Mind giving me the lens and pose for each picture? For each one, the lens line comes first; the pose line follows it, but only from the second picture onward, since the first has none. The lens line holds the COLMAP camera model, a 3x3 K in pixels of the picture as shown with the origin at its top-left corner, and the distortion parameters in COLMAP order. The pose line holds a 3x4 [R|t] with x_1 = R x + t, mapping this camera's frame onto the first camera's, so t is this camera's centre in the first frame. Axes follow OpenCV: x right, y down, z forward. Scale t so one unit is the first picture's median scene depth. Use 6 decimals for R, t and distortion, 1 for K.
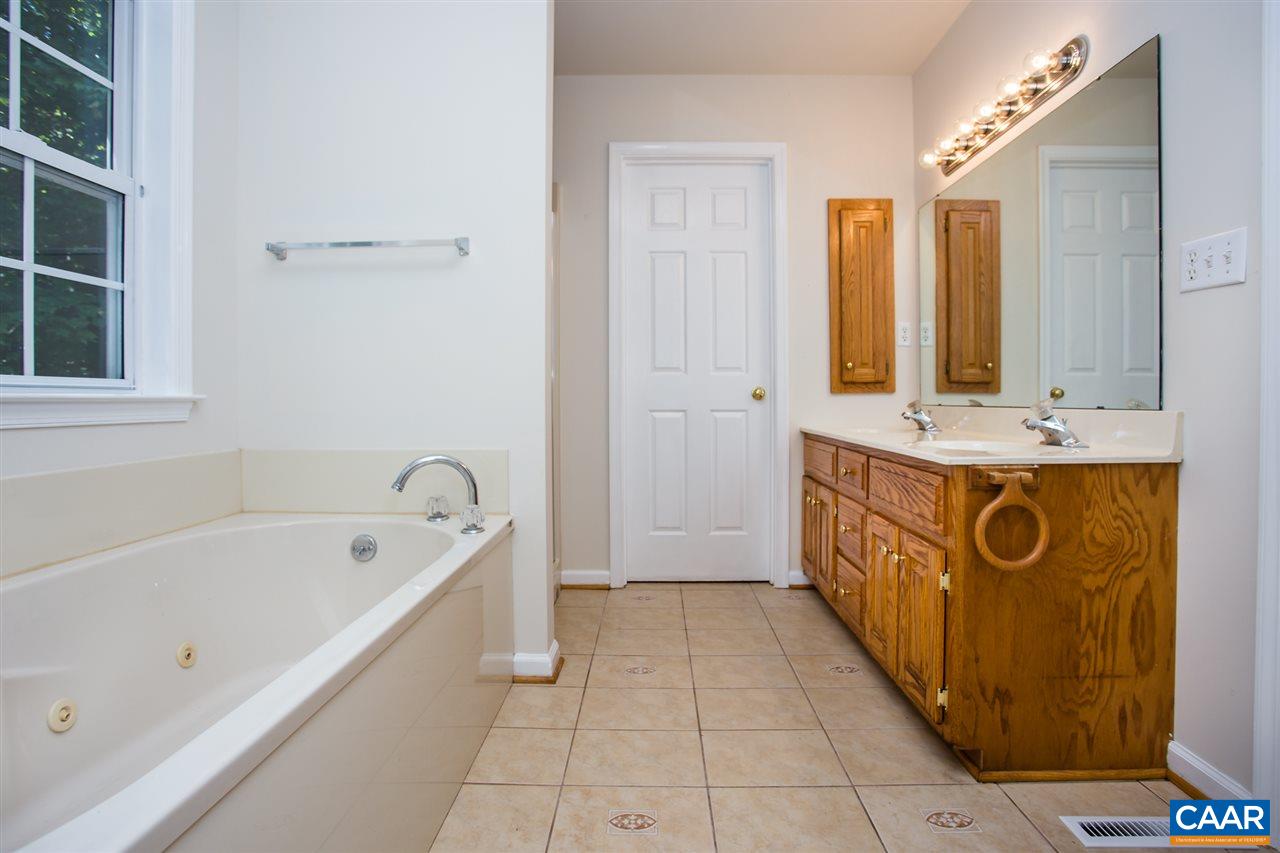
lens RADIAL K [[625.5, 0, 641.2], [0, 625.5, 406.5], [0, 0, 1]] dist [-0.077167, 0.029511]
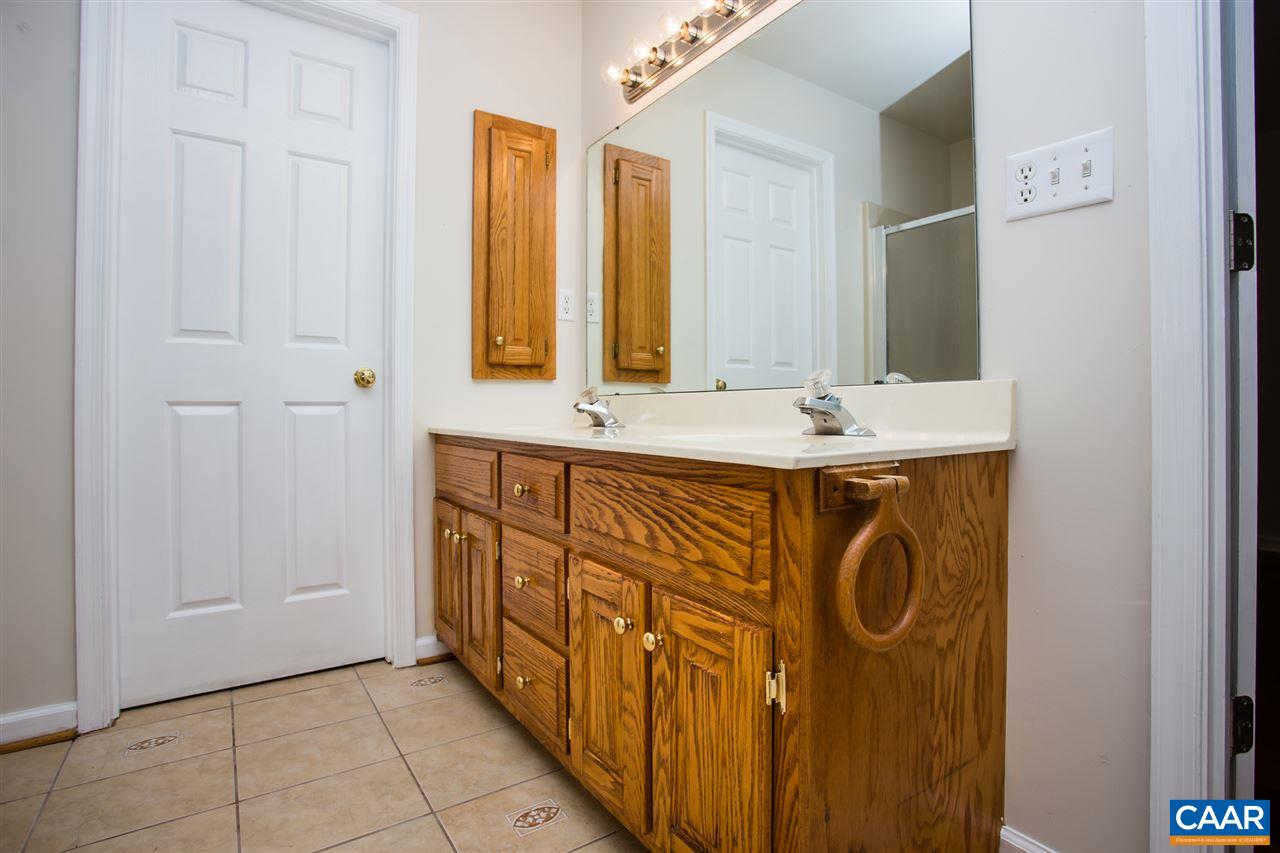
lens RADIAL K [[625.5, 0, 641.2], [0, 625.5, 406.5], [0, 0, 1]] dist [-0.077167, 0.029511]
pose [[0.808156, 0.004927, 0.588948, 0.046440], [0.006392, 0.999833, -0.017135, 0.026672], [-0.588934, 0.017612, 0.807989, 0.347818]]
